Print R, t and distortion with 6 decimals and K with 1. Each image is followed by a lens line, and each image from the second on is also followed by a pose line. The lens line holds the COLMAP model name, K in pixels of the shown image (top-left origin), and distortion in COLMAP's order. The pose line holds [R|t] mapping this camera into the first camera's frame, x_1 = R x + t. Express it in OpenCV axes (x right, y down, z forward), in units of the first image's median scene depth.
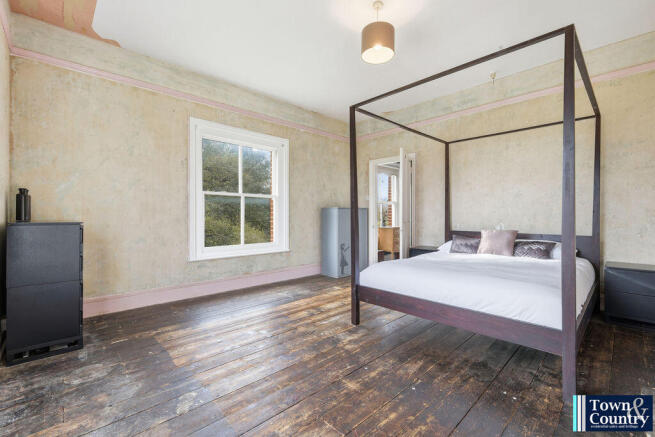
lens RADIAL K [[287.3, 0, 327.5], [0, 287.3, 218.5], [0, 0, 1]] dist [0.000006, 0.000004]
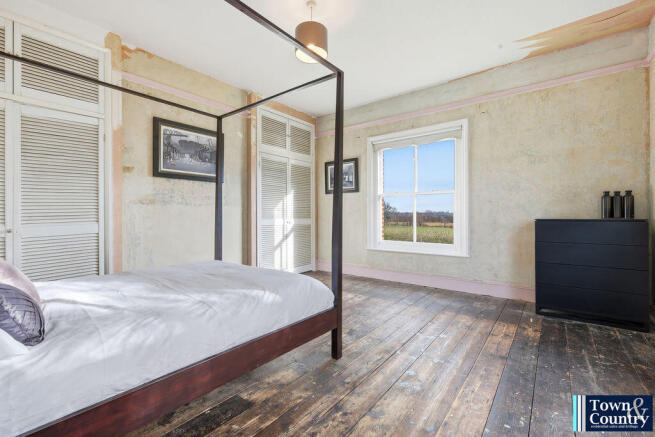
lens RADIAL K [[287.3, 0, 327.5], [0, 287.3, 218.5], [0, 0, 1]] dist [0.000006, 0.000004]
pose [[-0.991051, 0.000043, -0.133486, 0.255620], [-0.002332, 0.999842, 0.017637, -0.006895], [0.133466, 0.017790, -0.990894, 2.039449]]
